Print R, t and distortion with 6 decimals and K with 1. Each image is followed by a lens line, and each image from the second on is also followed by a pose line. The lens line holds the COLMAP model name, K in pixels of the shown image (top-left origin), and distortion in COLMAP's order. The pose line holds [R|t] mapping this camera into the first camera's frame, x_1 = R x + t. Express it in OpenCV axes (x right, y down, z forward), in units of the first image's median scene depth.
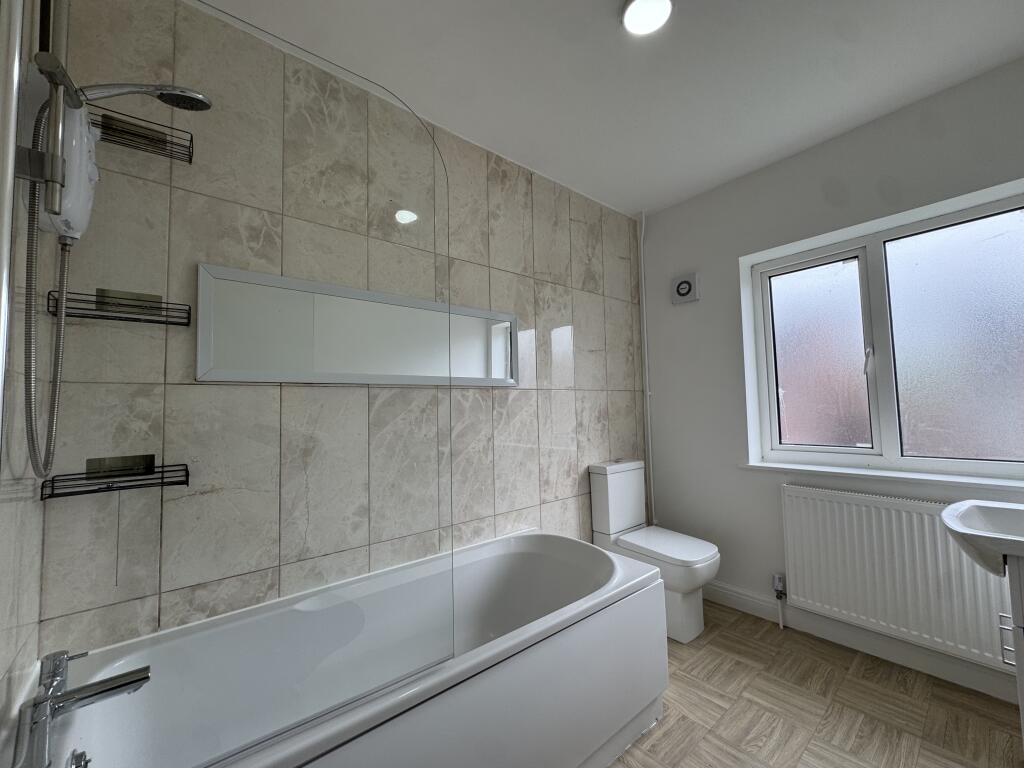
lens RADIAL K [[407.7, 0, 502.4], [0, 407.7, 382.2], [0, 0, 1]] dist [-0.000528, -0.000360]
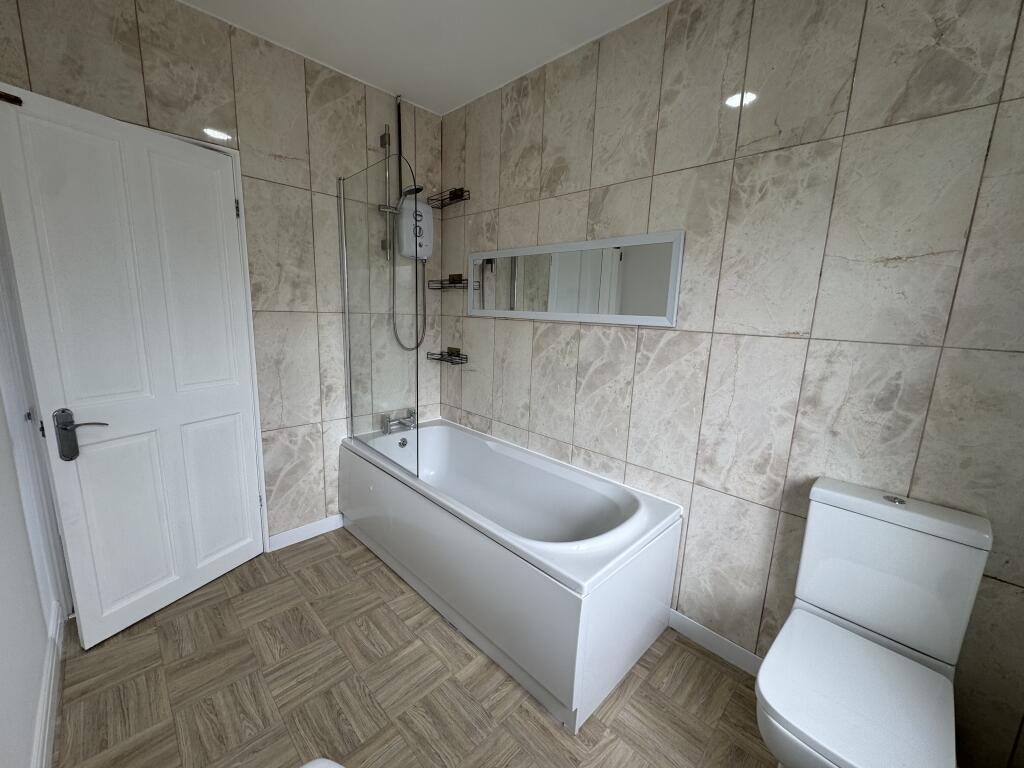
lens RADIAL K [[407.7, 0, 515.7], [0, 407.7, 382.6], [0, 0, 1]] dist [-0.000528, -0.000360]
pose [[0.100845, 0.200599, -0.974469, 0.873845], [0.021691, 0.978786, 0.203732, -0.055993], [0.994666, -0.041682, 0.094355, 0.685108]]
